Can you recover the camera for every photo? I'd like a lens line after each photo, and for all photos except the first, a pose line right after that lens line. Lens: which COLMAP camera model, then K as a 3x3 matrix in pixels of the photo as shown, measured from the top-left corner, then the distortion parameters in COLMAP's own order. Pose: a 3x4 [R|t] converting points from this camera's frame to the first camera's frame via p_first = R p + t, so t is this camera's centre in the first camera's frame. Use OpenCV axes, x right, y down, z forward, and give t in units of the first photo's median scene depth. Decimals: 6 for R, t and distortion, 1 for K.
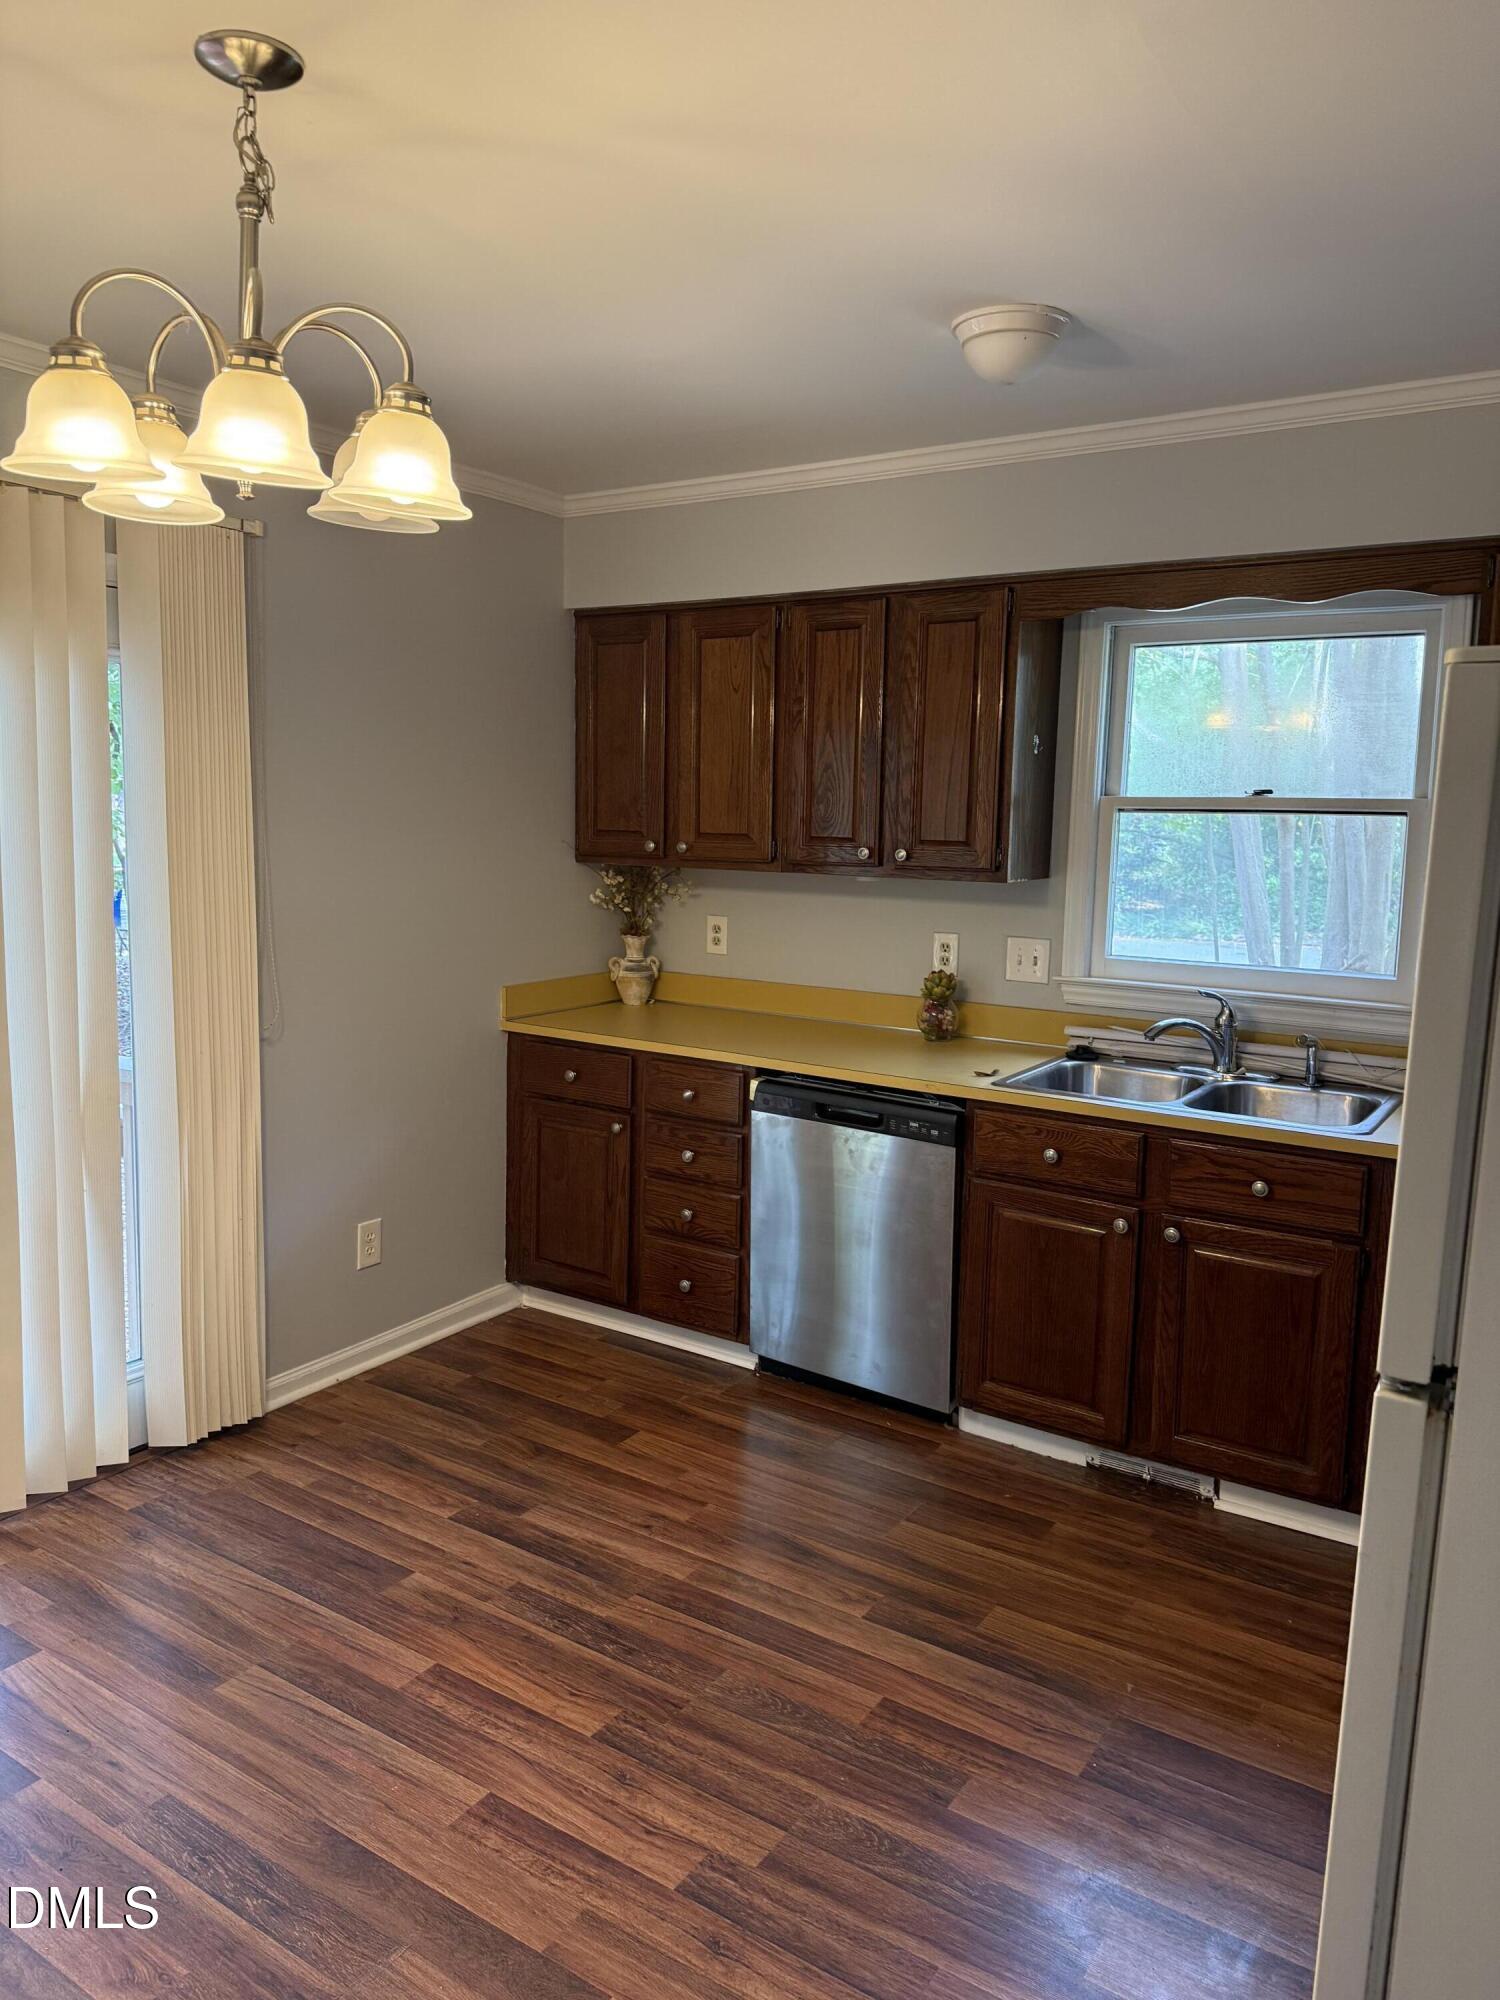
lens RADIAL K [[1424.1, 0, 736.6], [0, 1424.1, 987.0], [0, 0, 1]] dist [0.070344, -0.058547]
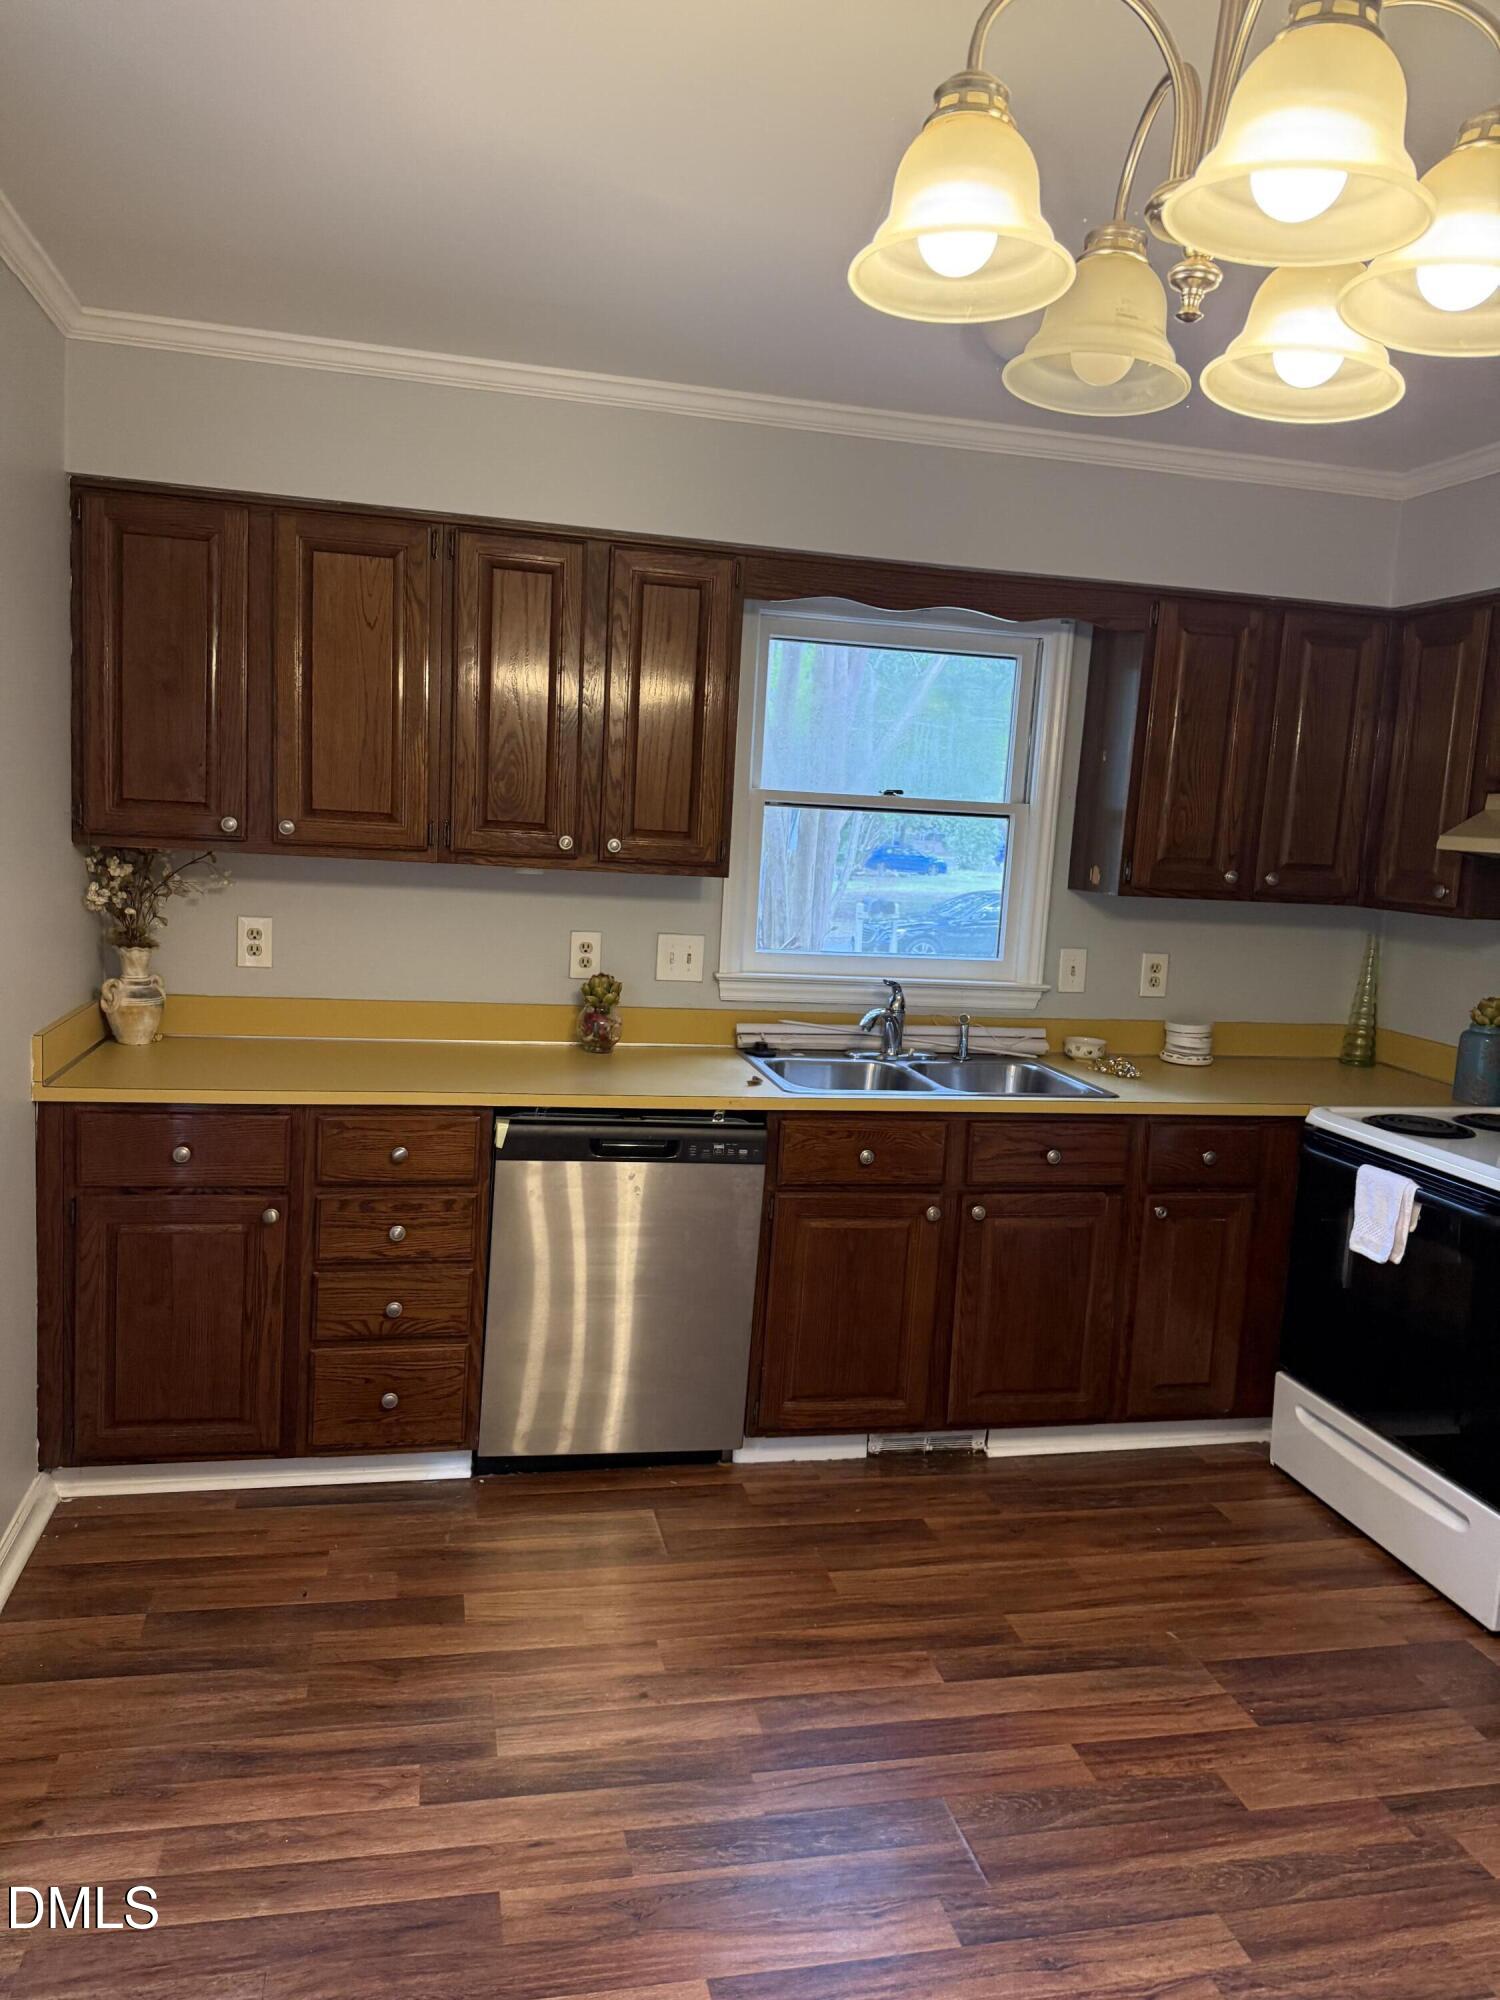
lens RADIAL K [[1424.1, 0, 747.3], [0, 1424.1, 1007.8], [0, 0, 1]] dist [0.070344, -0.058547]
pose [[0.688377, -0.074894, 0.721476, -0.511627], [0.049328, 0.997186, 0.056449, -0.042045], [-0.723674, -0.003269, 0.690134, 0.365147]]
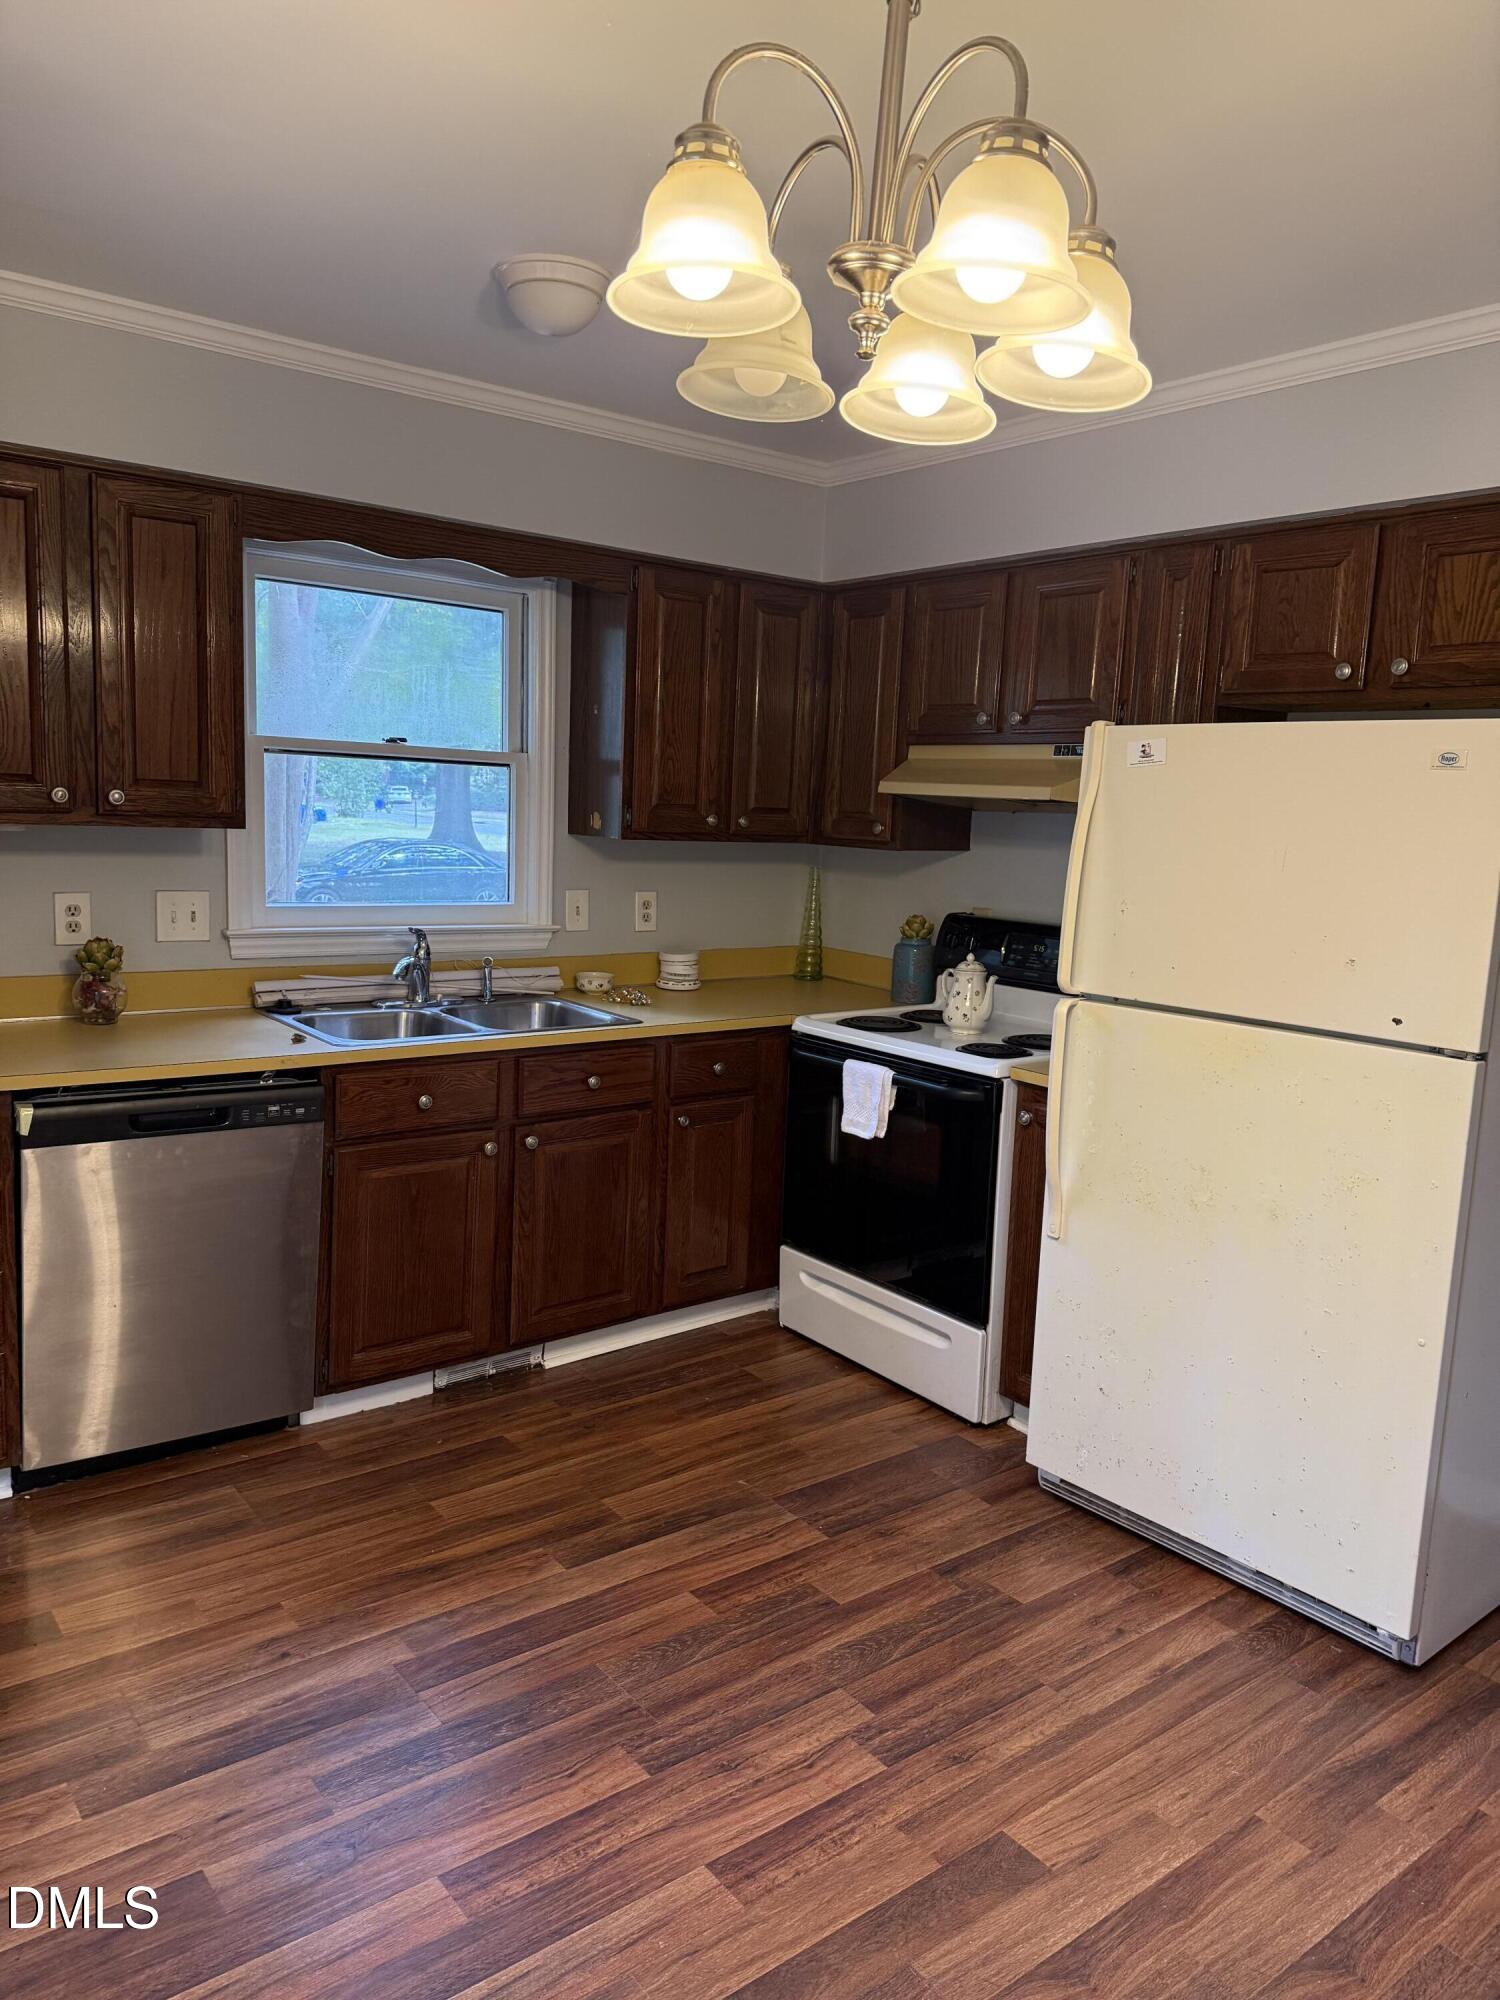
lens RADIAL K [[1424.1, 0, 735.5], [0, 1424.1, 998.3], [0, 0, 1]] dist [0.070344, -0.058547]
pose [[0.323057, -0.137999, 0.936264, -0.609506], [0.084532, 0.989565, 0.116687, -0.050245], [-0.942597, 0.041448, 0.331351, 0.435537]]
